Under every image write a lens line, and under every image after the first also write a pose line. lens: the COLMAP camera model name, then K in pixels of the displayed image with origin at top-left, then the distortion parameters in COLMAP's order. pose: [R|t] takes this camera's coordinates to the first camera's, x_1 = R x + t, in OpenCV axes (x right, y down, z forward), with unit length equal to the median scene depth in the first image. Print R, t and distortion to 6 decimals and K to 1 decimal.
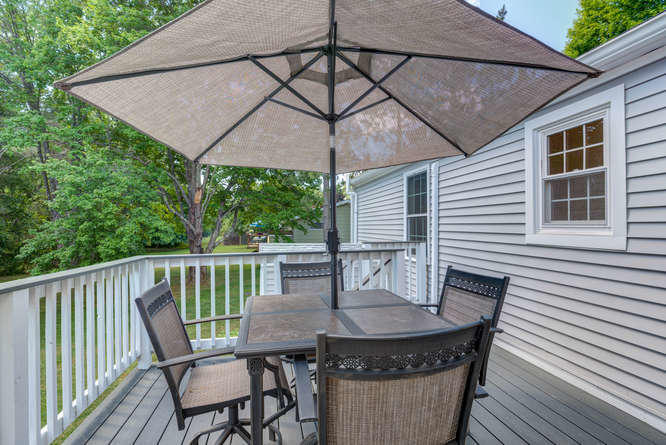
lens RADIAL K [[324.2, 0, 336.1], [0, 324.2, 222.6], [0, 0, 1]] dist [-0.019409, -0.000089]
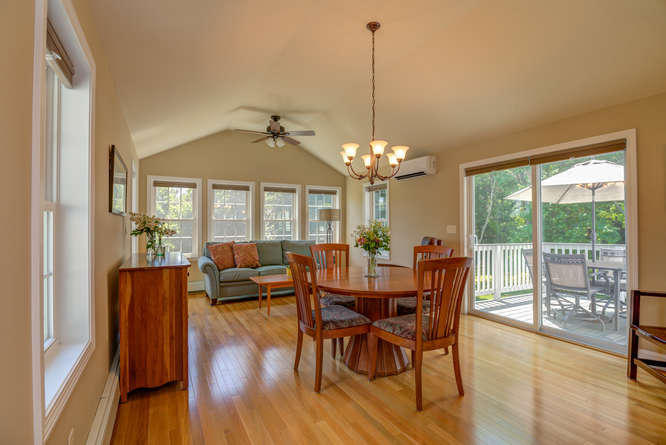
lens RADIAL K [[324.2, 0, 336.1], [0, 324.2, 222.6], [0, 0, 1]] dist [-0.019409, -0.000089]
pose [[0.293381, -0.009403, -0.955949, 1.818219], [0.003978, 0.999955, -0.008616, -0.040999], [0.955987, -0.001275, 0.293406, -1.706336]]
